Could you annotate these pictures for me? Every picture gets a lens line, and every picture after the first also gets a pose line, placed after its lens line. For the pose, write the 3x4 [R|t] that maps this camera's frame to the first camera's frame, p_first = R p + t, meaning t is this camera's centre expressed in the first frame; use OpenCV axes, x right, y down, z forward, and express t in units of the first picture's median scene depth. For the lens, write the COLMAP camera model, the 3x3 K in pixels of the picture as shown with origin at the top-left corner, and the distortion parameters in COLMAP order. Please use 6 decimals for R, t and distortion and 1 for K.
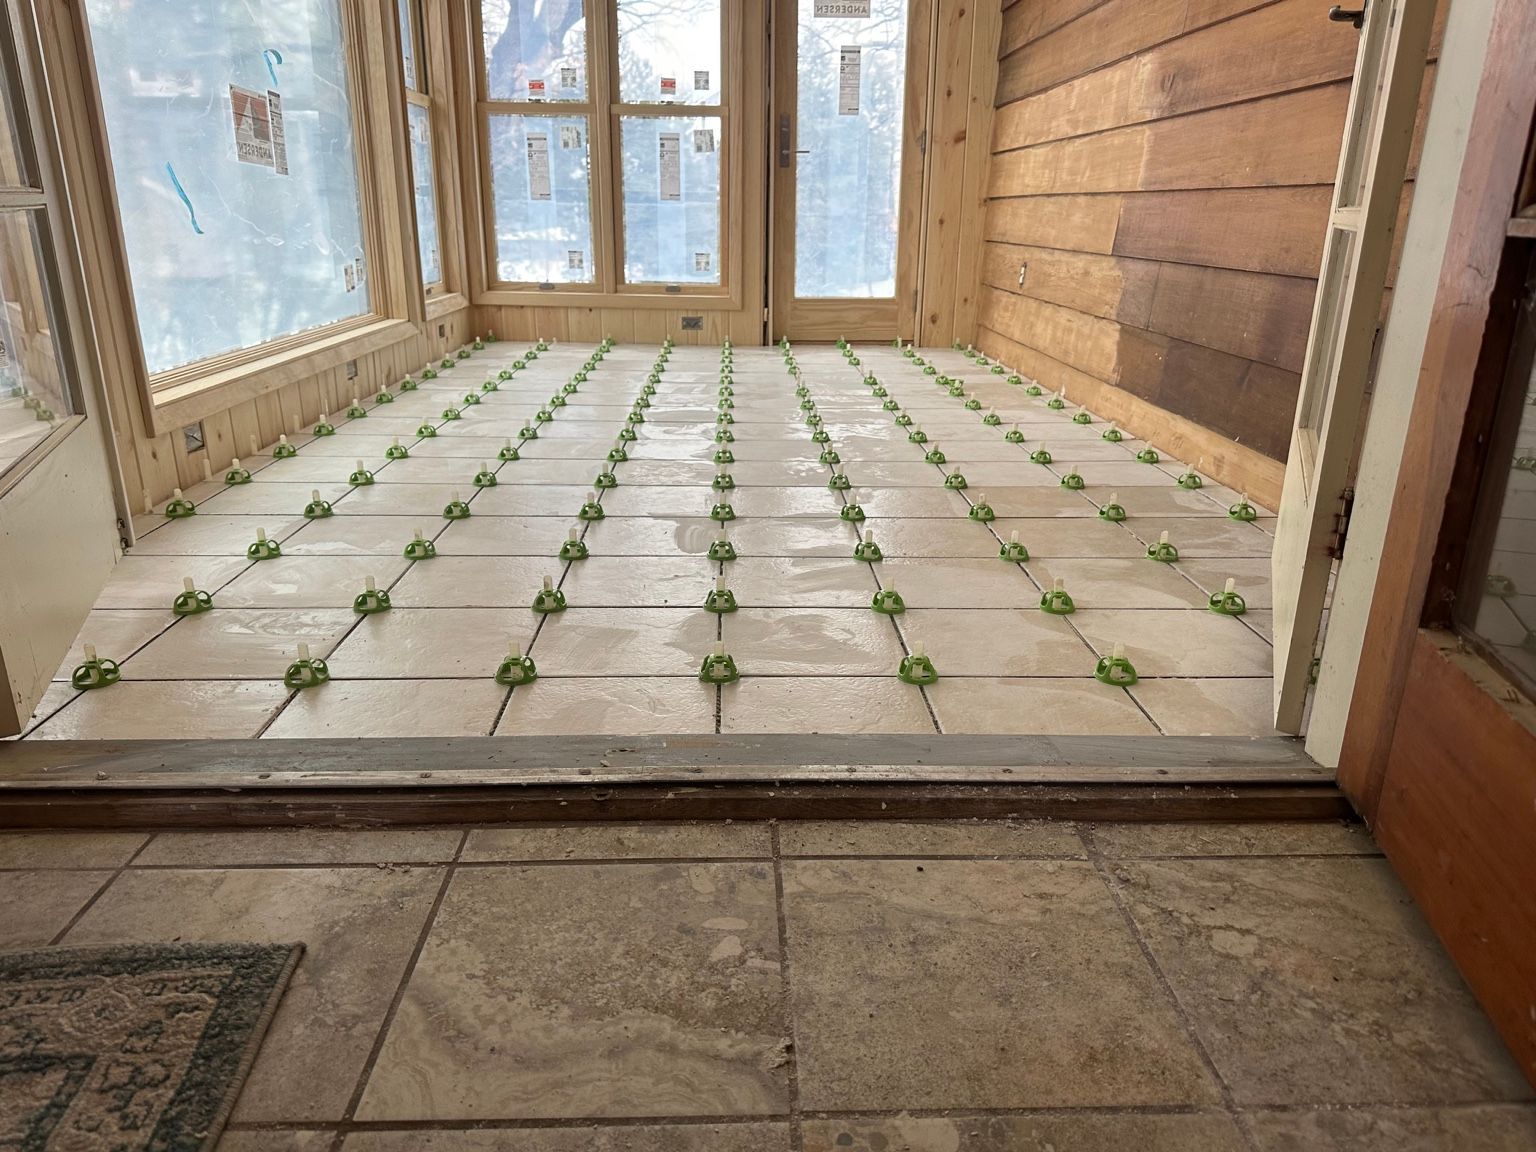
lens RADIAL K [[1076.1, 0, 775.4], [0, 1076.1, 585.0], [0, 0, 1]] dist [0.095485, -0.170251]
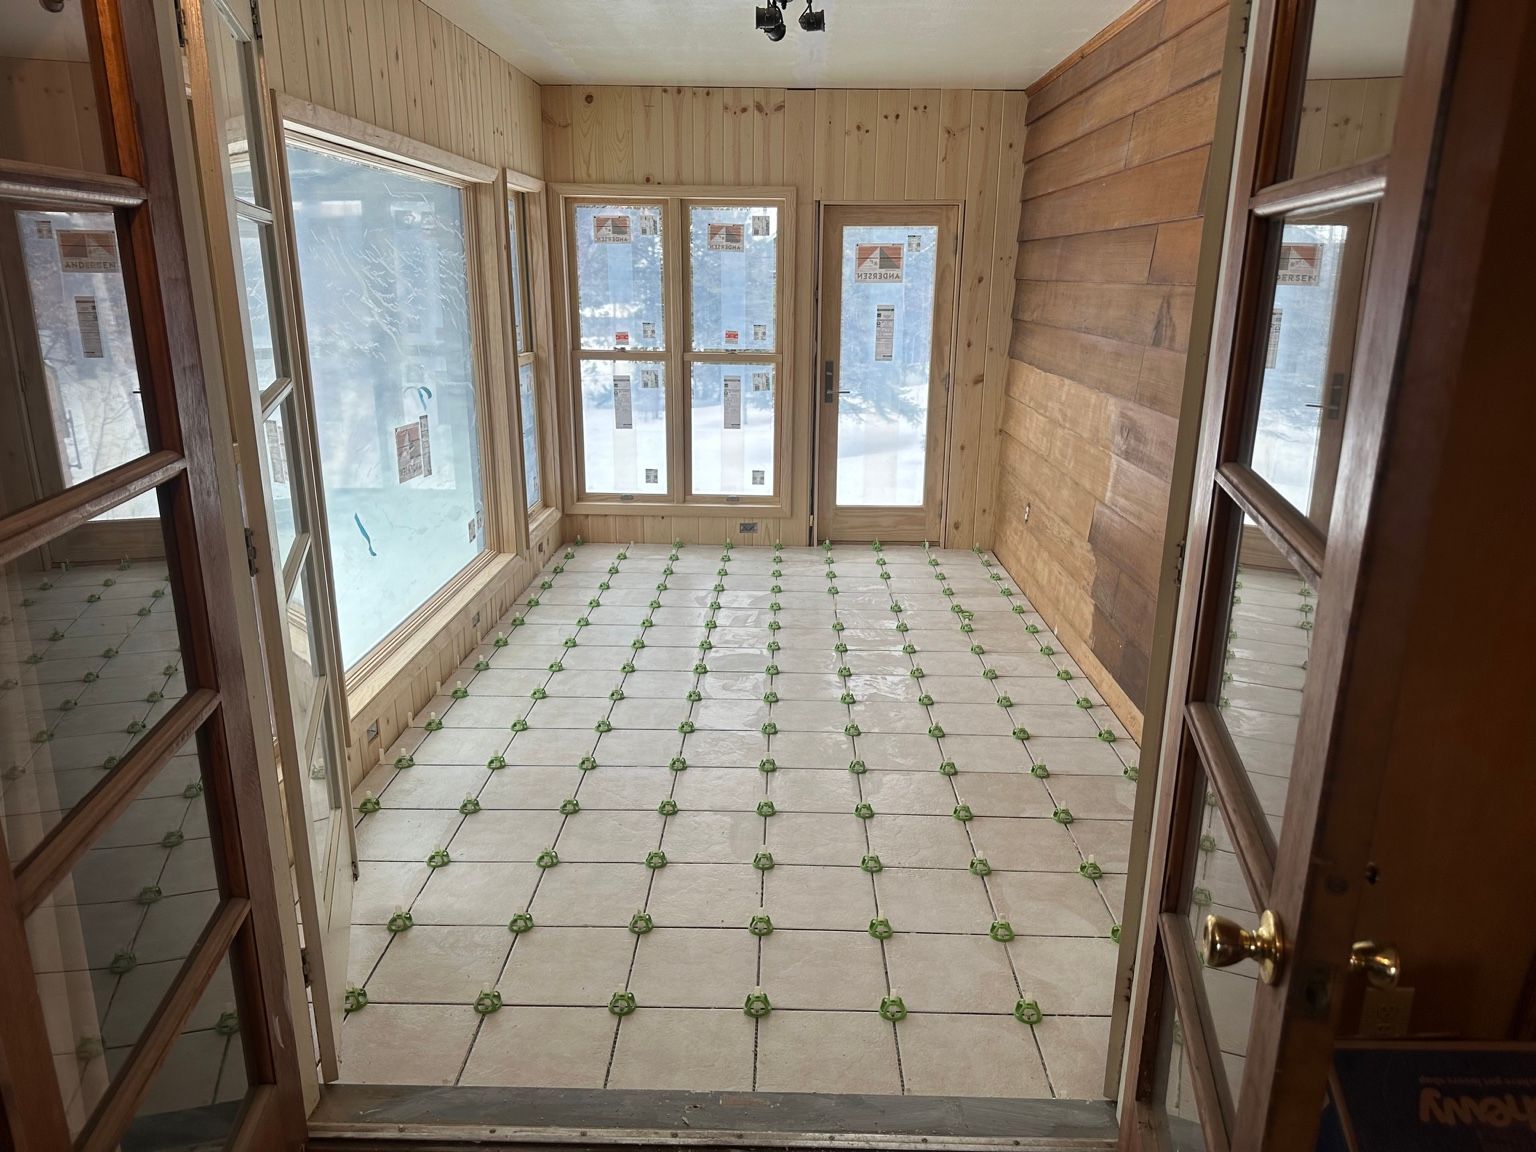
lens RADIAL K [[1076.1, 0, 775.4], [0, 1076.1, 585.0], [0, 0, 1]] dist [0.095485, -0.170251]
pose [[0.998598, 0.012343, -0.051484, 0.015462], [-0.014374, 0.999125, -0.039273, -0.160774], [0.050955, 0.039958, 0.997901, -0.189584]]
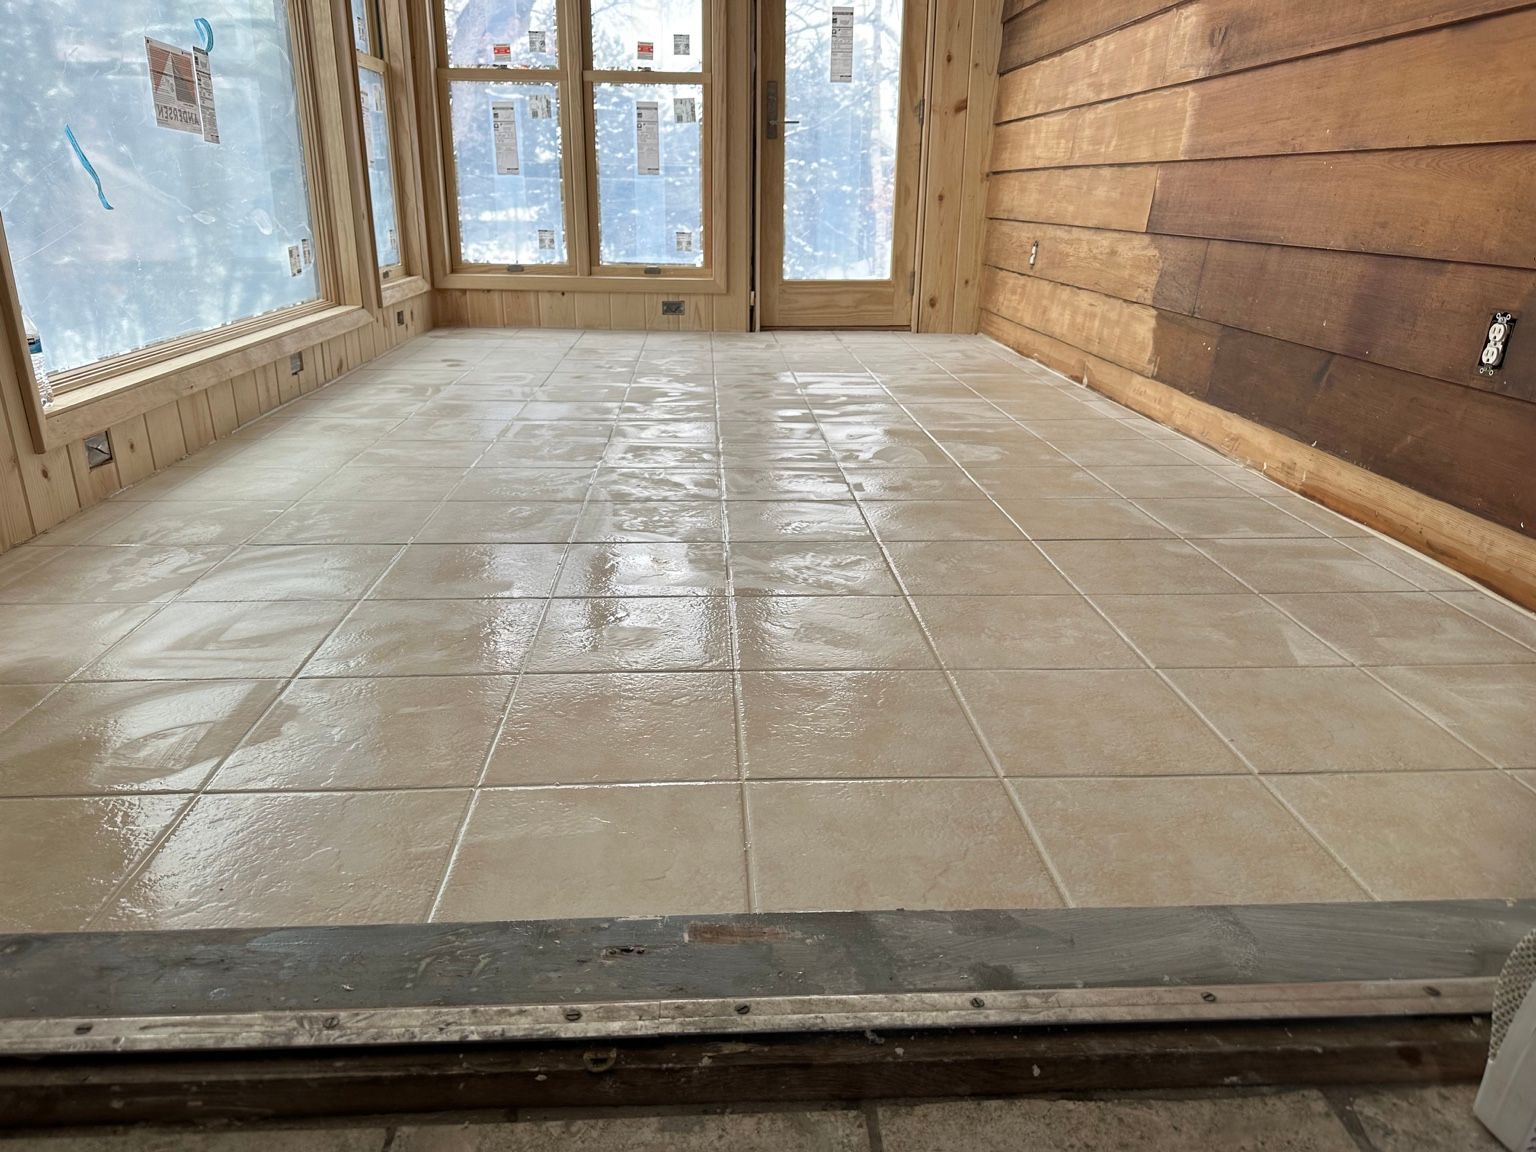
lens RADIAL K [[1071.6, 0, 768.0], [0, 1071.6, 576.0], [0, 0, 1]] dist [0.058815, -0.089165]
pose [[0.999793, -0.008195, 0.018621, -0.017457], [0.008001, 0.999913, 0.010443, -0.025166], [-0.018705, -0.010292, 0.999772, 0.089216]]
